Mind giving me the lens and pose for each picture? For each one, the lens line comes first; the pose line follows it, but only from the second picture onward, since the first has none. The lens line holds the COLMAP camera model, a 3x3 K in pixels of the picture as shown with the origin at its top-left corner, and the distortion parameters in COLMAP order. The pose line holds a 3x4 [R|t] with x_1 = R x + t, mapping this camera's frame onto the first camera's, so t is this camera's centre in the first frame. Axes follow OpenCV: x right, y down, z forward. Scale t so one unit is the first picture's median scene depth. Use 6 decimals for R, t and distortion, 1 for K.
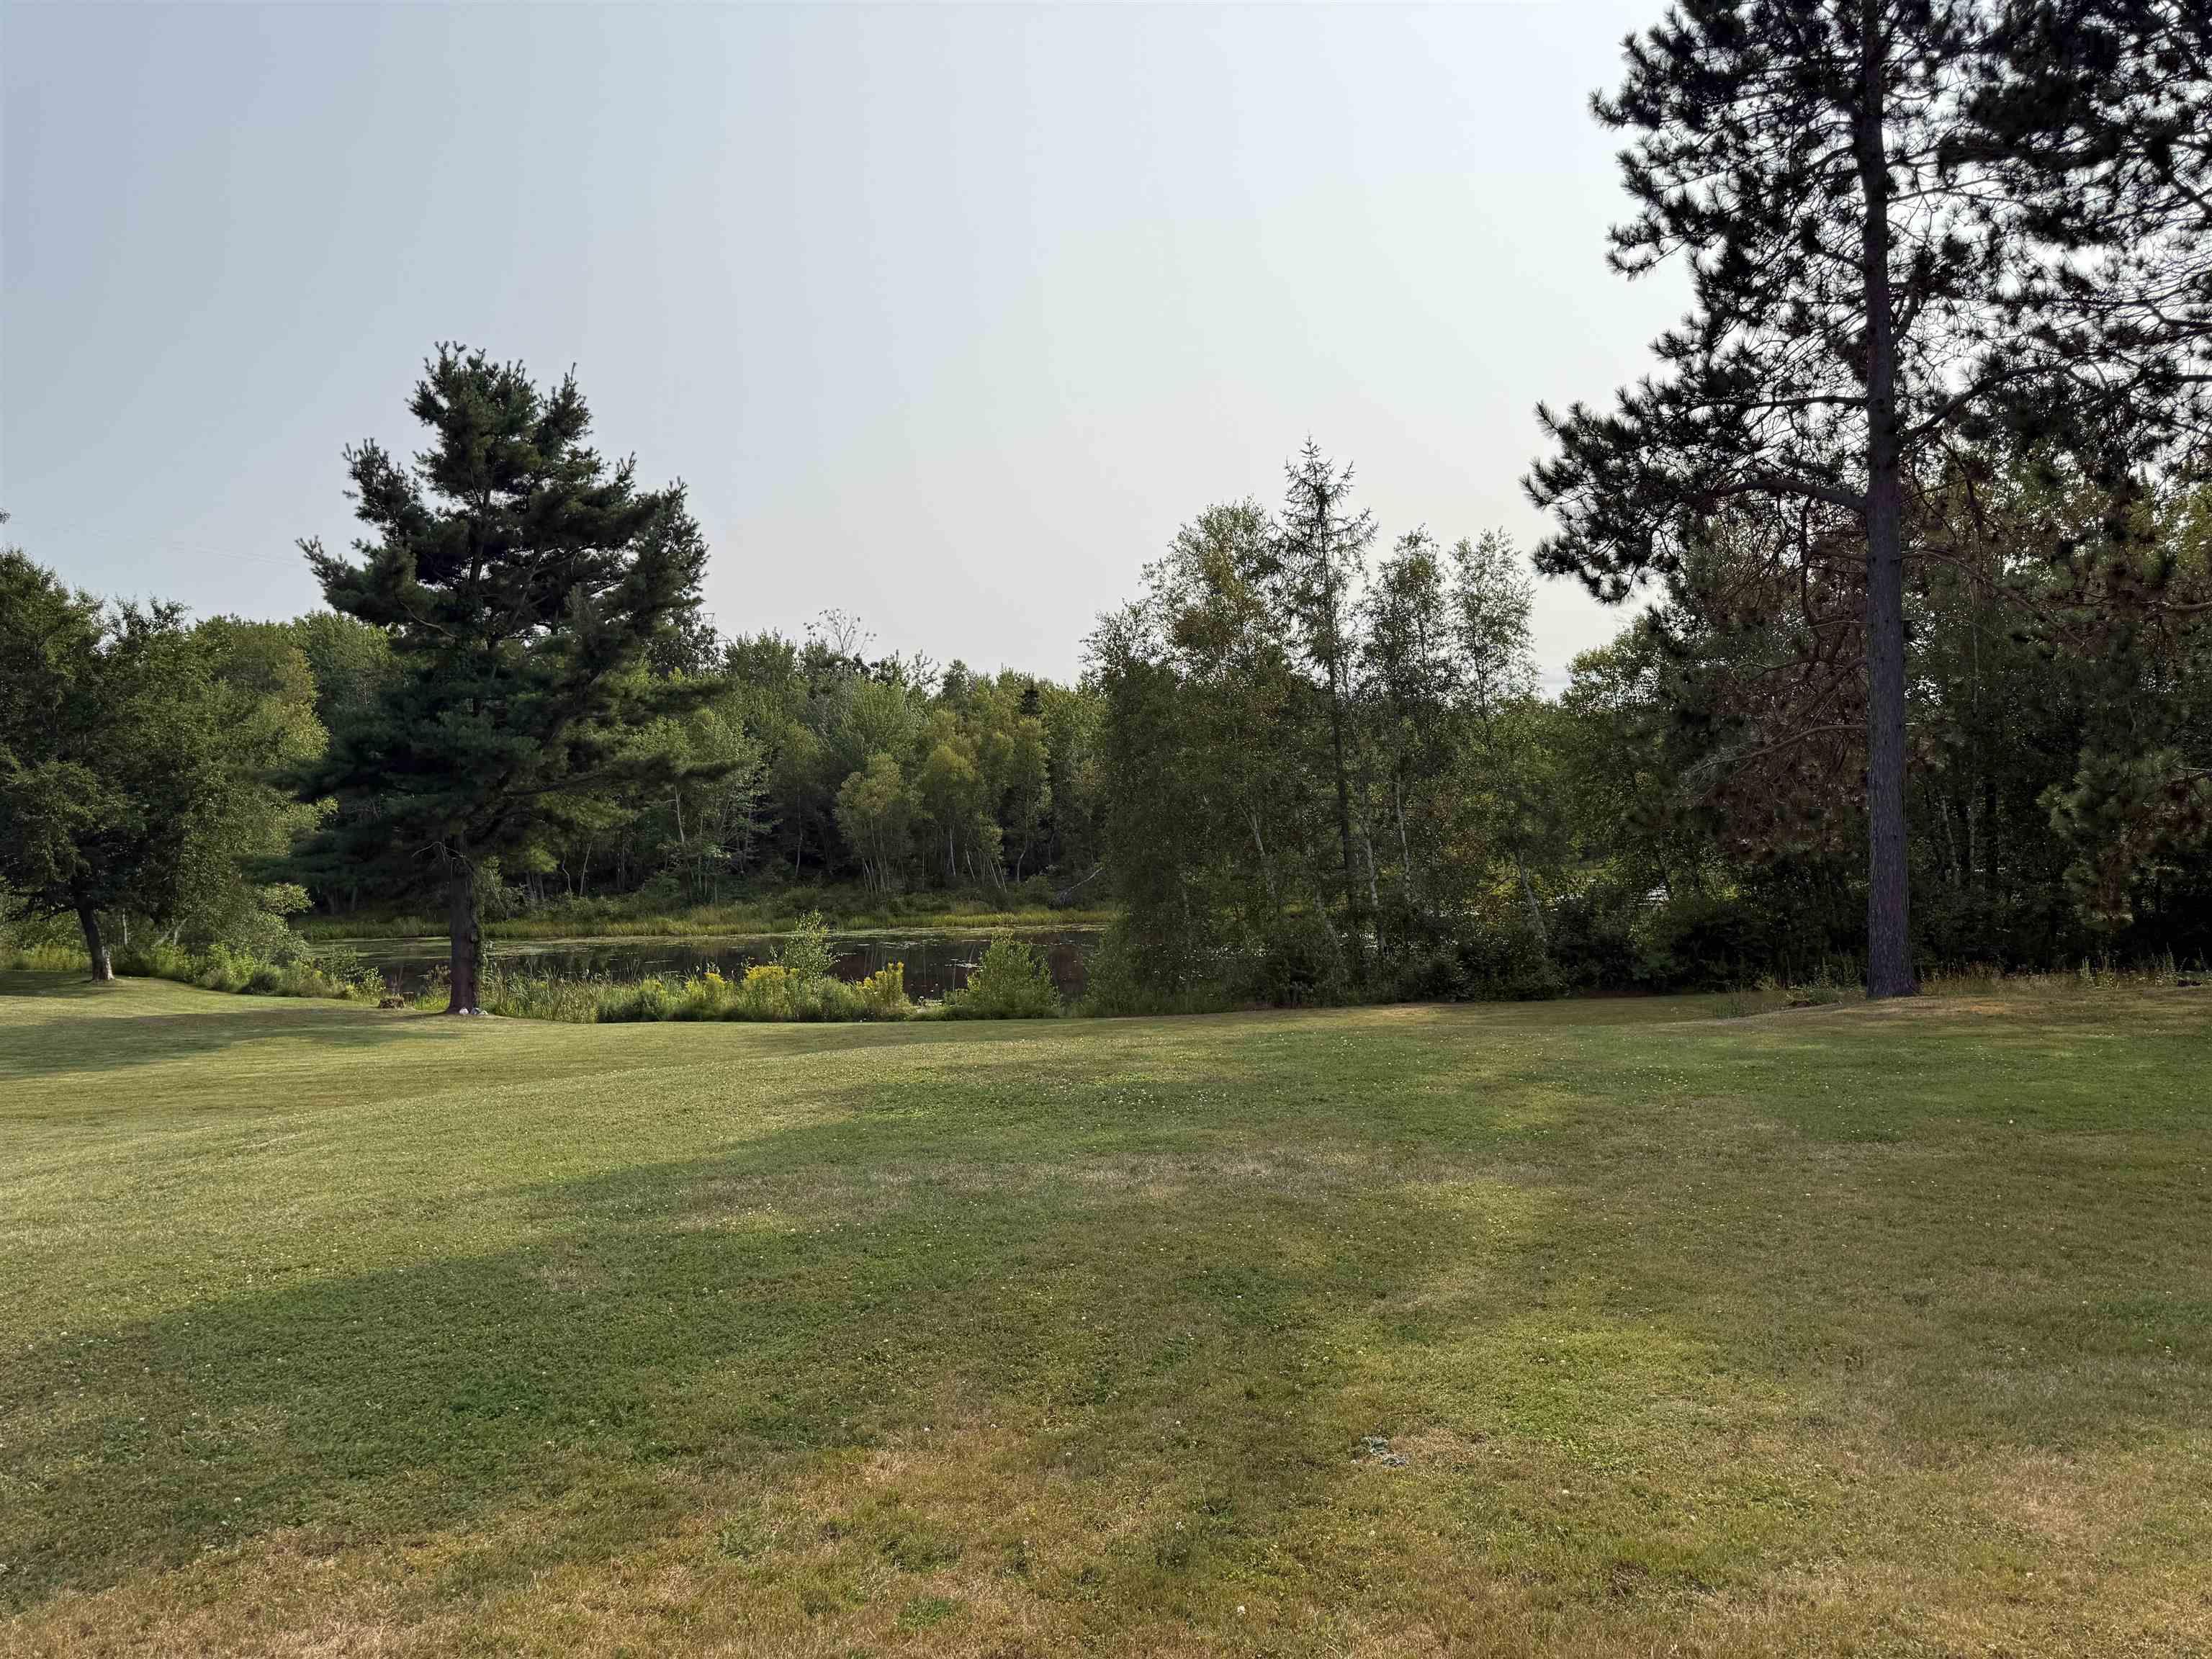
lens RADIAL K [[1541.5, 0, 1111.7], [0, 1541.5, 842.1], [0, 0, 1]] dist [0.131622, -0.152959]
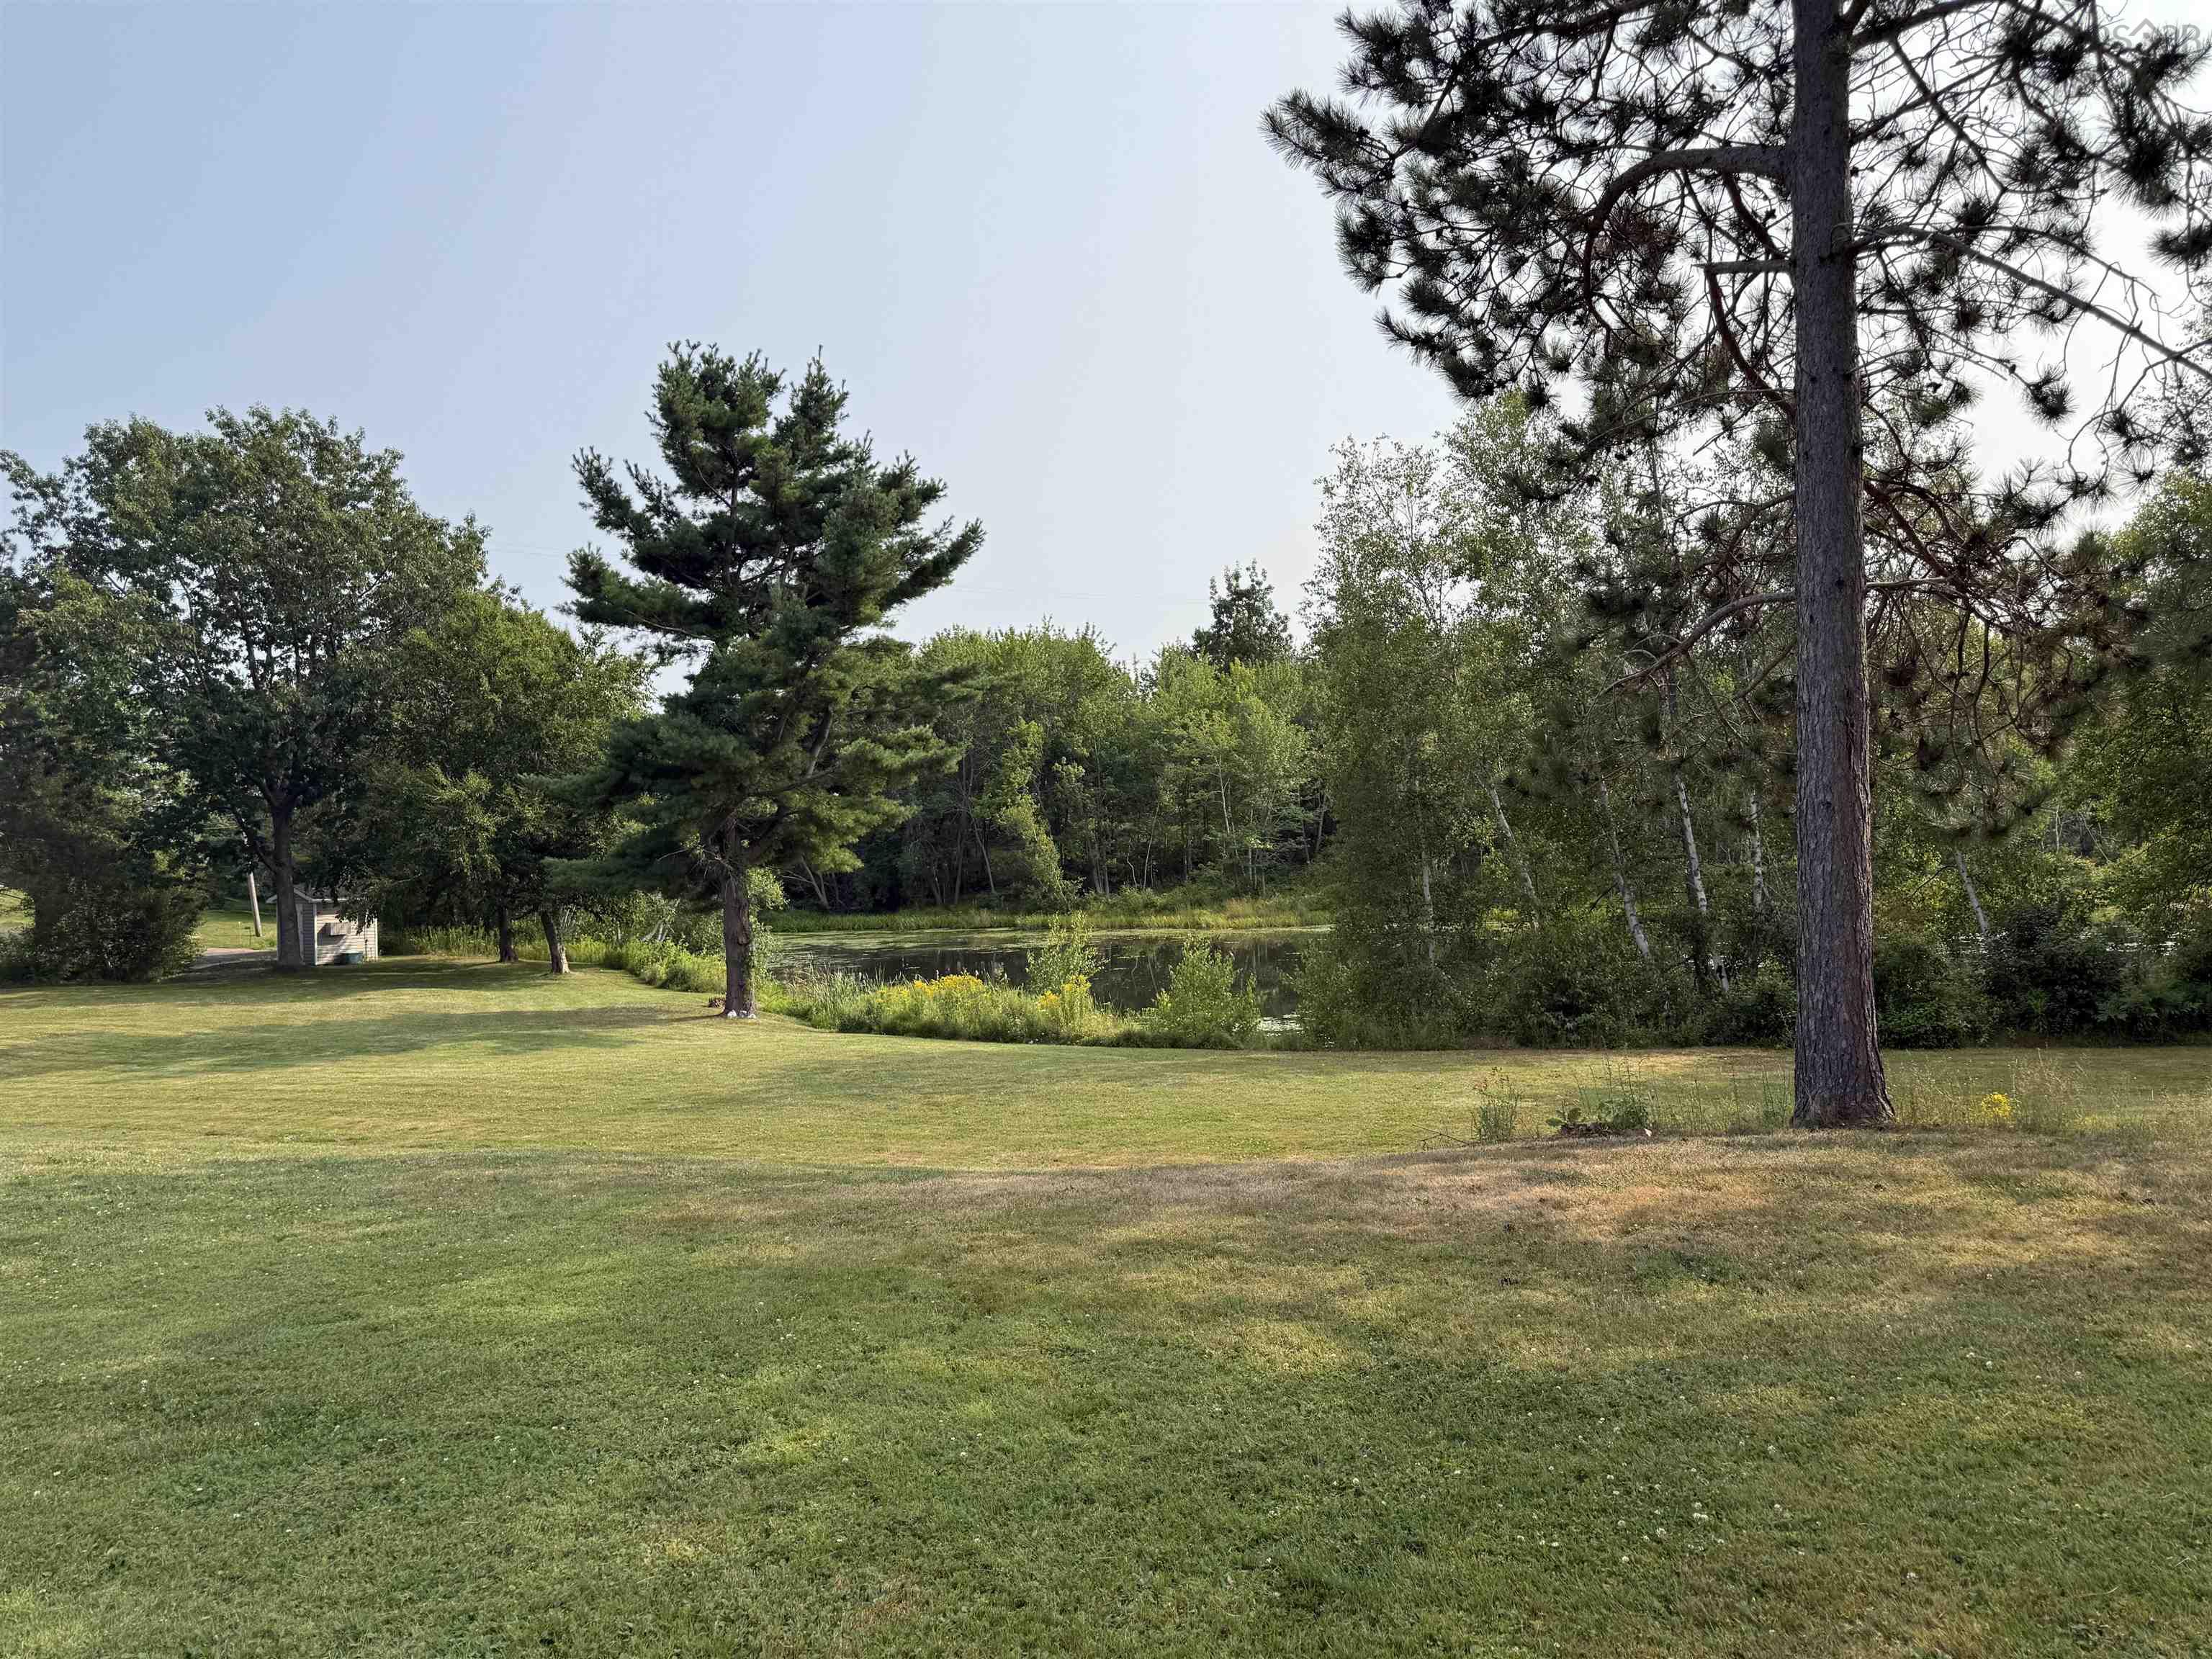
lens RADIAL K [[1564.1, 0, 1106.4], [0, 1564.1, 816.3], [0, 0, 1]] dist [0.046362, -0.041929]
pose [[0.905946, -0.026093, -0.422588, 0.225913], [0.022768, 0.999657, -0.012916, 0.001027], [0.422781, 0.002080, 0.906230, 0.207166]]
